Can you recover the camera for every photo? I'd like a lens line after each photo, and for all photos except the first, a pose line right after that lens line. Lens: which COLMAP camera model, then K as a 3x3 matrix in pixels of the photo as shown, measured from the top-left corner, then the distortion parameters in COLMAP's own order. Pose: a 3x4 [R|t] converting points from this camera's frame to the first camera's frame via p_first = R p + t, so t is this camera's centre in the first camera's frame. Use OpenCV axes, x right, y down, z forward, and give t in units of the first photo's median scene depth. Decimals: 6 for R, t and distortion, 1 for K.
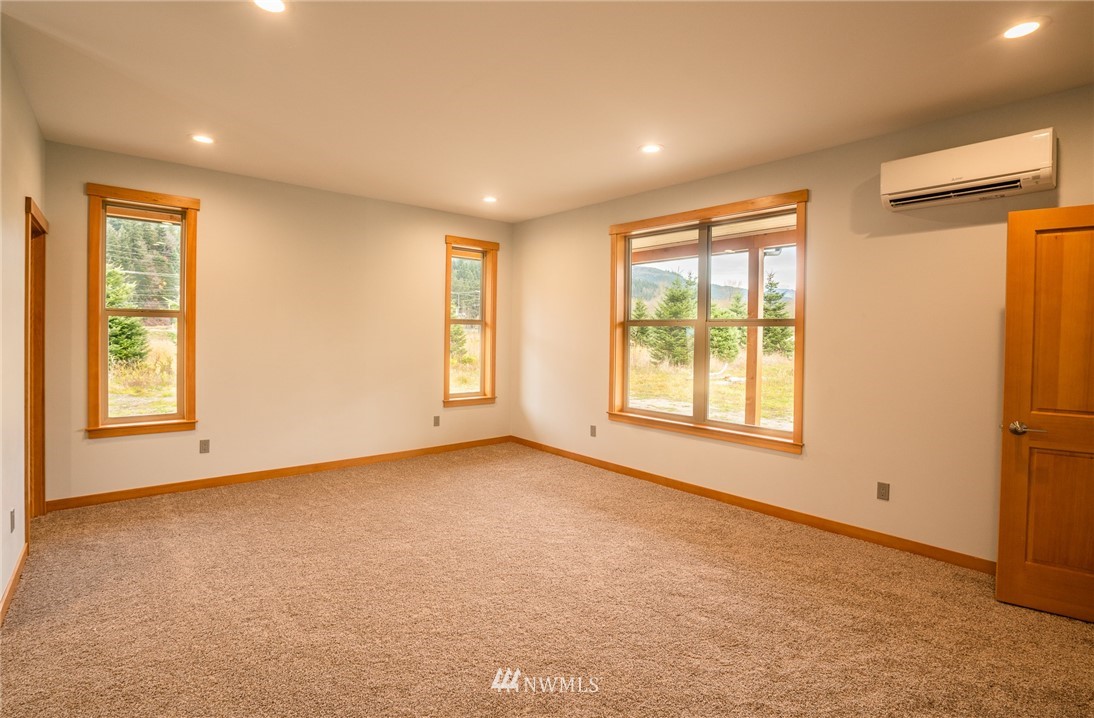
lens RADIAL K [[503.4, 0, 543.9], [0, 503.4, 342.1], [0, 0, 1]] dist [-0.002392, -0.000101]
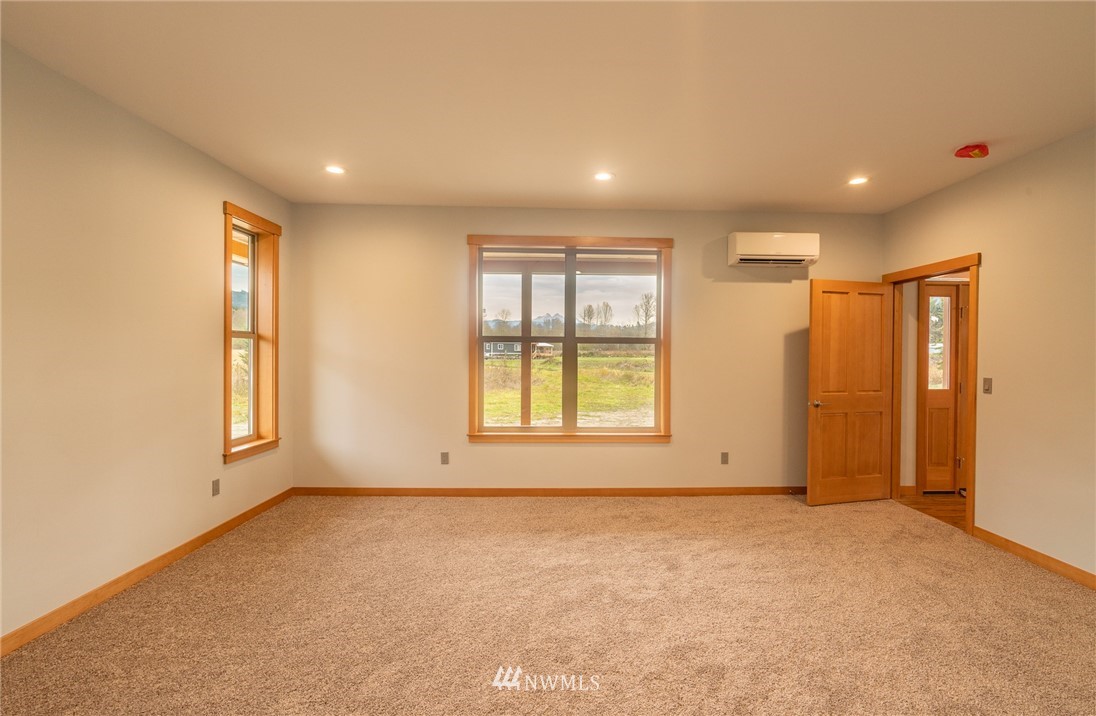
lens RADIAL K [[518.0, 0, 547.7], [0, 518.0, 351.0], [0, 0, 1]] dist [0.000674, 0.000094]
pose [[0.646596, -0.020815, 0.762548, -0.607493], [0.016523, 0.999775, 0.013280, -0.030475], [-0.762654, 0.004013, 0.646795, 0.323483]]
